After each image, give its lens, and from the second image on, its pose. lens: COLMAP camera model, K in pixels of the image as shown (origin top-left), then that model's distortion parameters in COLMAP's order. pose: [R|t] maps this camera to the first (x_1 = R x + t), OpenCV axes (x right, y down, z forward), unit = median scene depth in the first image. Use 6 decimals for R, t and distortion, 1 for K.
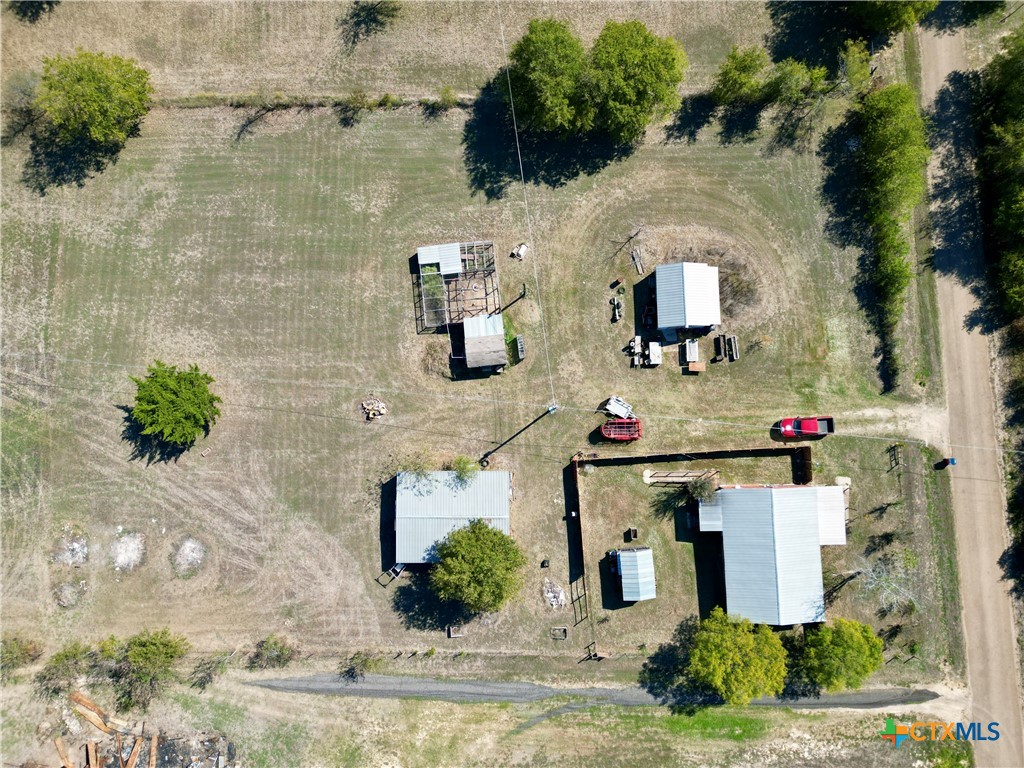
lens RADIAL K [[713.3, 0, 512.0], [0, 713.3, 384.0], [0, 0, 1]] dist [0.081429, -0.083995]
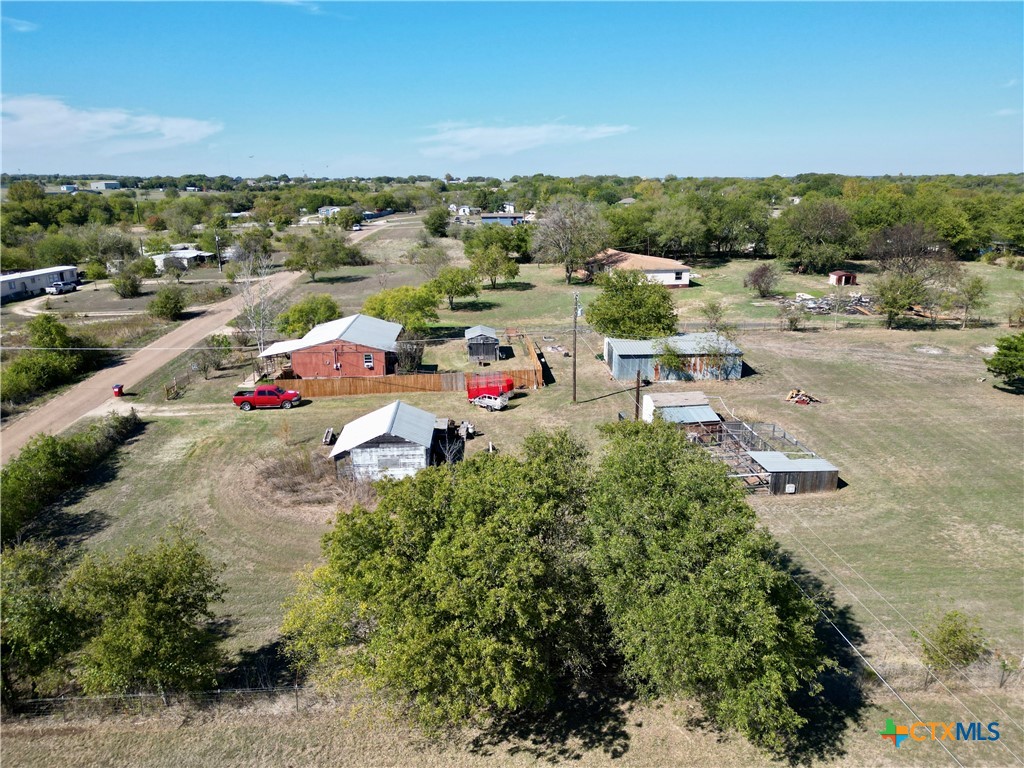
lens RADIAL K [[713.3, 0, 512.0], [0, 713.3, 384.0], [0, 0, 1]] dist [0.081429, -0.083995]
pose [[-0.999207, 0.039774, 0.001593, 0.122295], [-0.007465, -0.226532, 0.973975, -0.724497], [0.039100, 0.973191, 0.226649, 0.785694]]
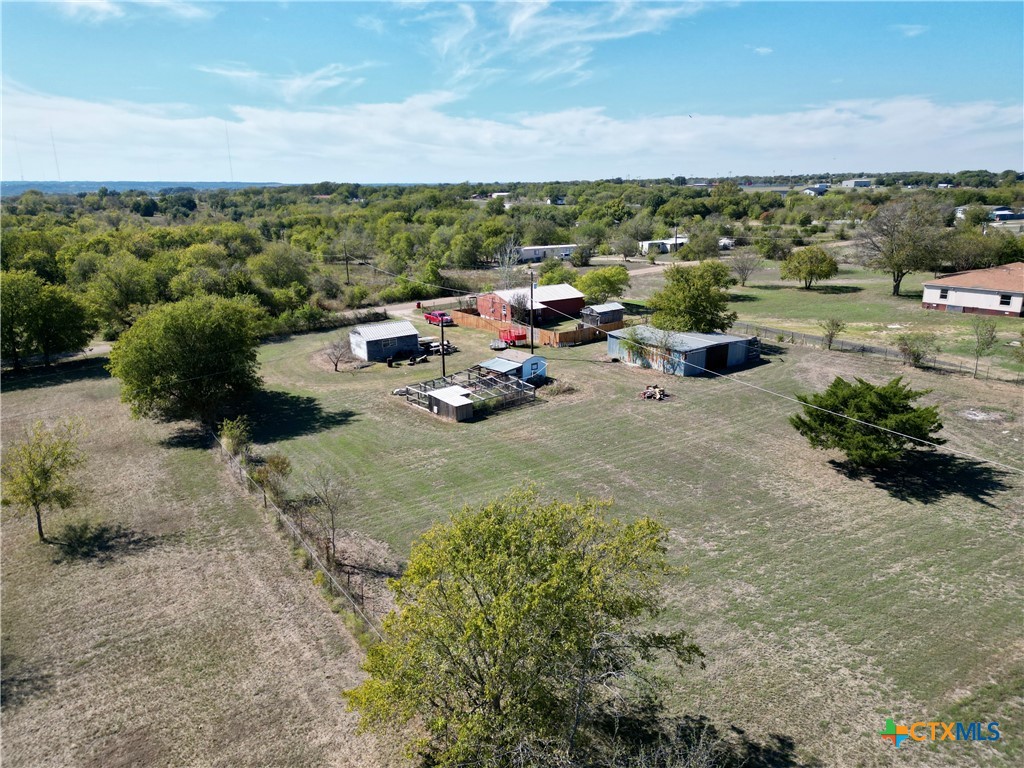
lens RADIAL K [[713.3, 0, 512.0], [0, 713.3, 384.0], [0, 0, 1]] dist [0.081429, -0.083995]
pose [[-0.535083, -0.187506, 0.823728, -0.774712], [0.844737, -0.106887, 0.524400, -0.528485], [-0.010282, 0.976431, 0.215586, 0.805668]]
